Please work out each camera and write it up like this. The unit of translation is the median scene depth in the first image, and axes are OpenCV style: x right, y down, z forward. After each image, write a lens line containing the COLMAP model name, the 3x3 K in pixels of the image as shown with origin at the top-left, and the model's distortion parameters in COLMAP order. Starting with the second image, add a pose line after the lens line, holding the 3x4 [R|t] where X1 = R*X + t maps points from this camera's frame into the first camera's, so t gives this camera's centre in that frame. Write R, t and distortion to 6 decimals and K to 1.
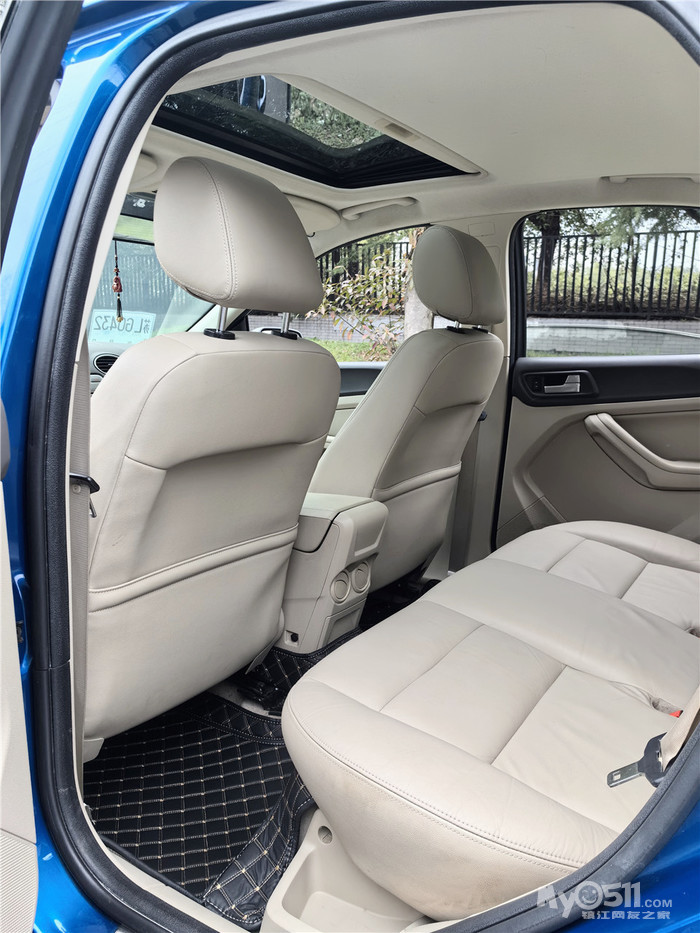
lens RADIAL K [[707.2, 0, 430.8], [0, 707.2, 518.3], [0, 0, 1]] dist [0.052091, -0.091381]
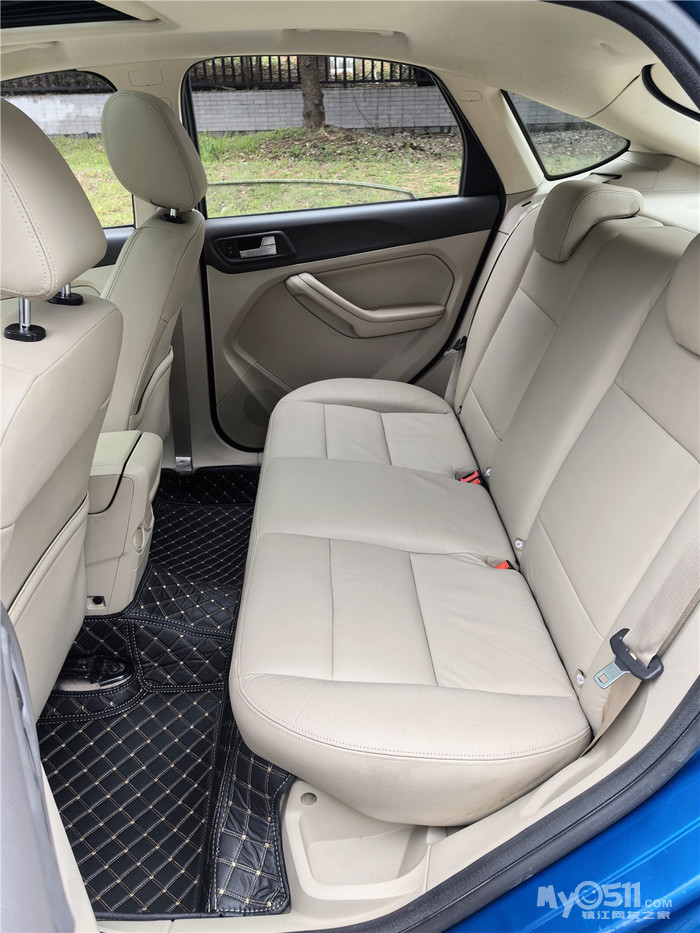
lens RADIAL K [[686.7, 0, 350.0], [0, 686.7, 466.5], [0, 0, 1]] dist [0.048552, -0.061213]
pose [[0.850731, -0.284147, 0.442173, -0.217690], [0.165460, 0.943281, 0.287826, -0.164496], [-0.498878, -0.171700, 0.849494, 0.093301]]
